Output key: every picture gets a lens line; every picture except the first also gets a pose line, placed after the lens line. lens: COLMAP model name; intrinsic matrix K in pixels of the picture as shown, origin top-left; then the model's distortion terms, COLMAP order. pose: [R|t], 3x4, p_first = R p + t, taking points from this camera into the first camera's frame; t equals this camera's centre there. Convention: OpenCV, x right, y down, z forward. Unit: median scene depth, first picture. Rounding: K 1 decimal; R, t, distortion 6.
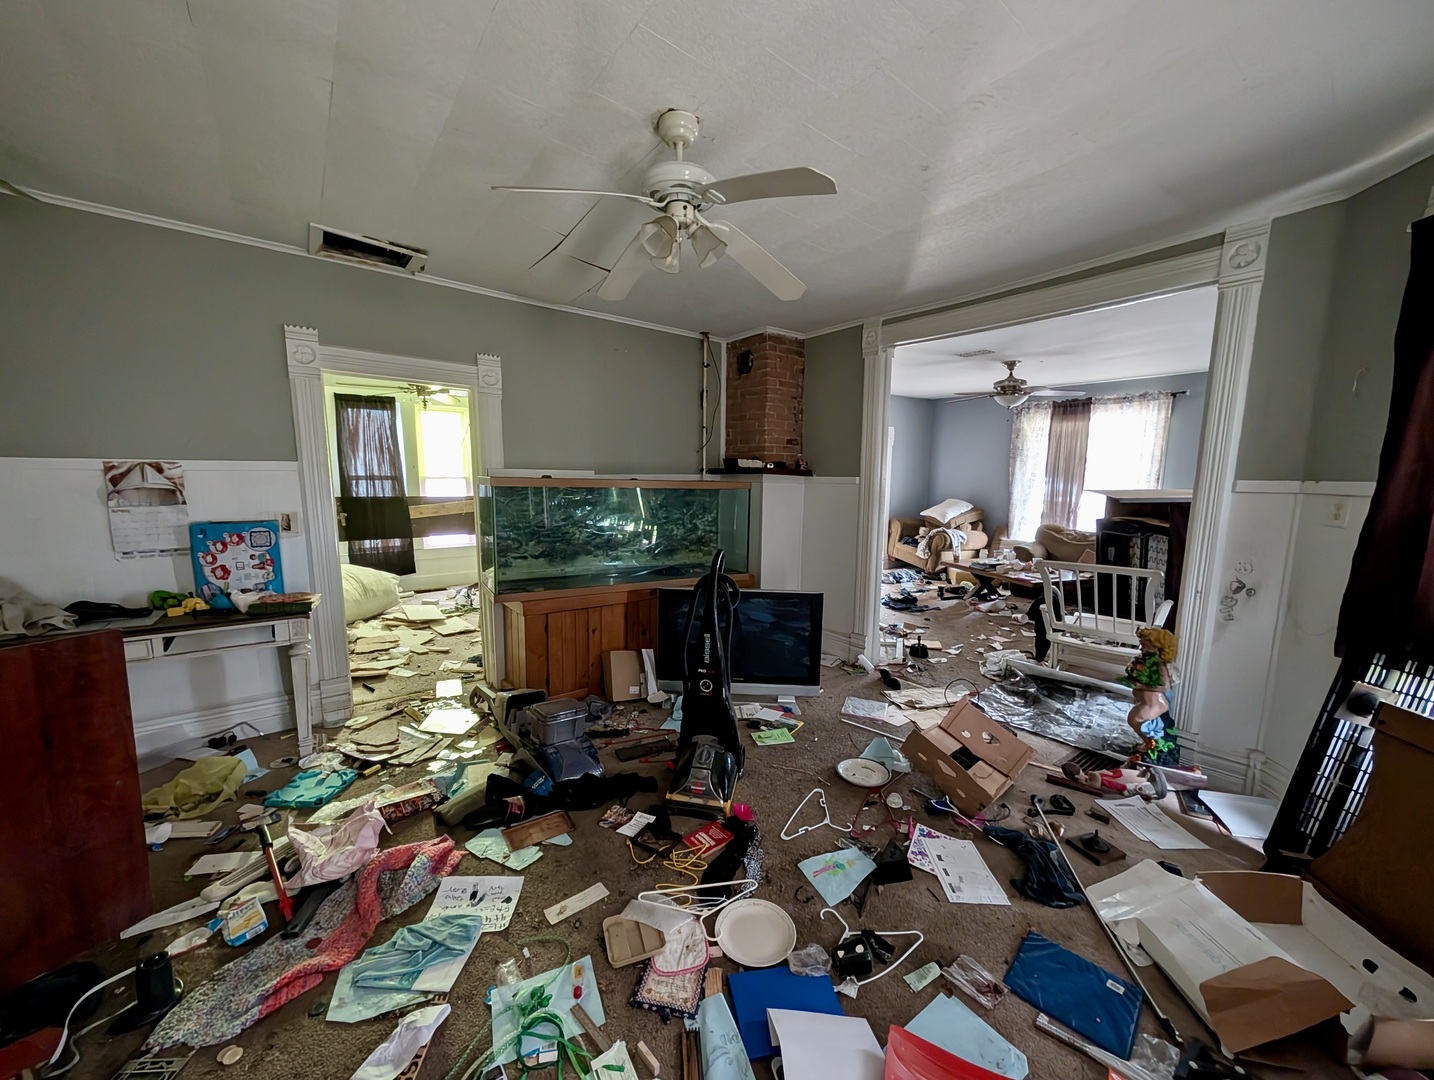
lens RADIAL K [[548.9, 0, 725.5], [0, 548.9, 550.7], [0, 0, 1]] dist [0.000531, 0.000650]
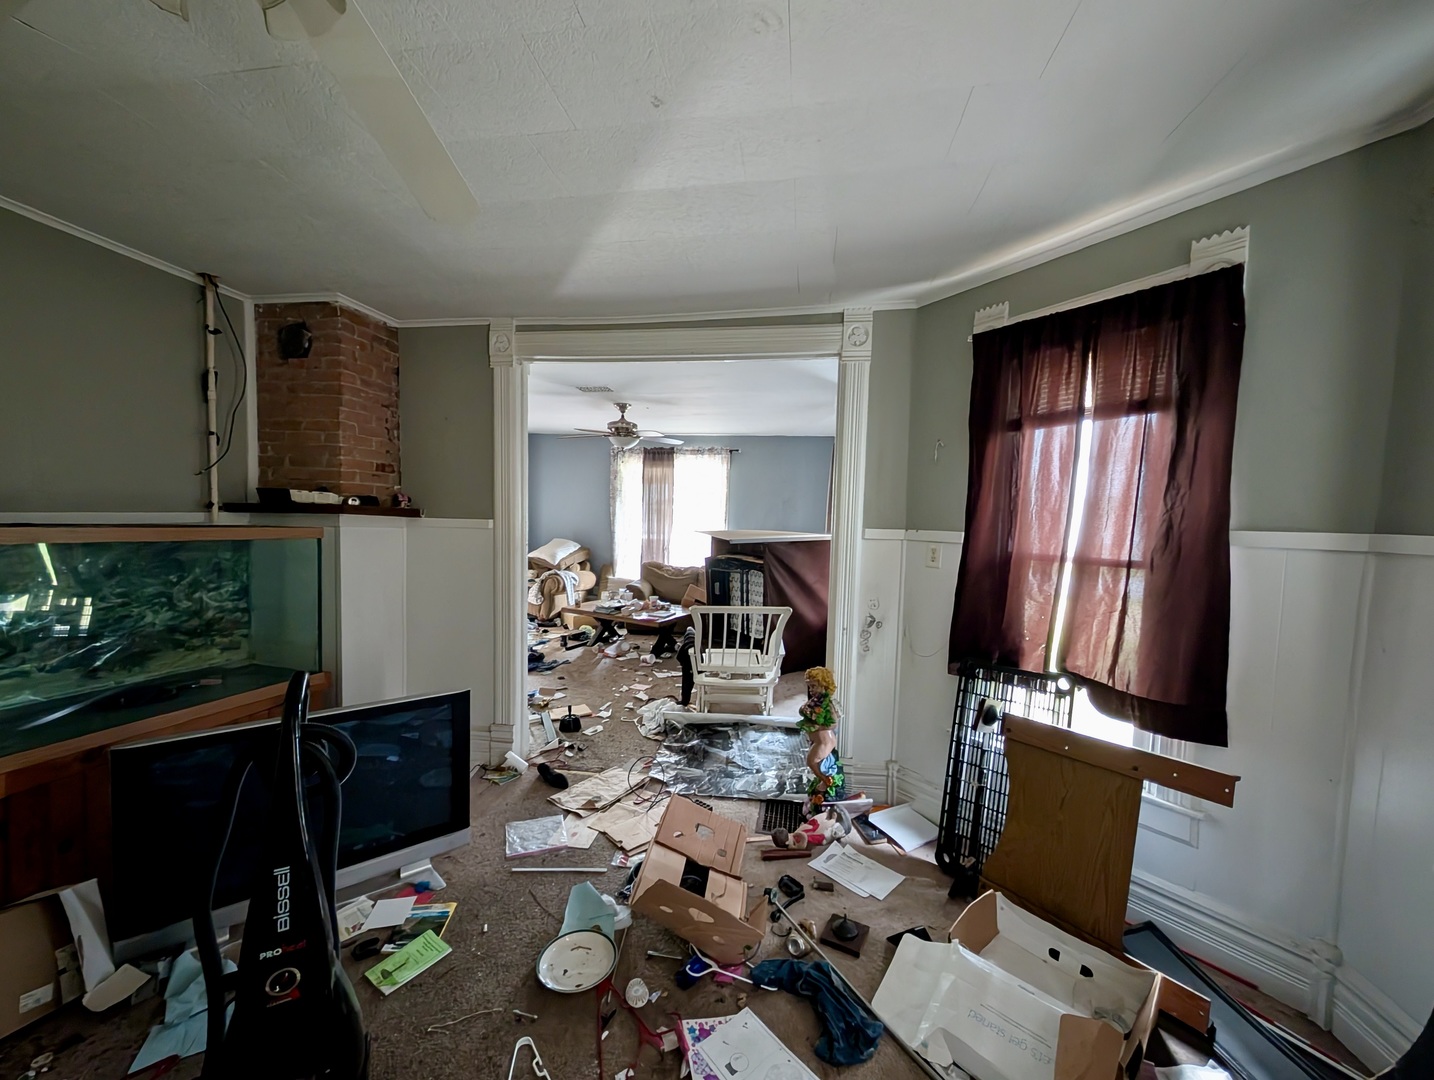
lens RADIAL K [[548.9, 0, 725.6], [0, 548.9, 550.7], [0, 0, 1]] dist [0.000531, 0.000650]
pose [[0.739830, -0.032084, 0.672028, -0.040067], [0.075087, 0.996560, -0.035084, -0.047420], [-0.668590, 0.076417, 0.739694, 0.261398]]
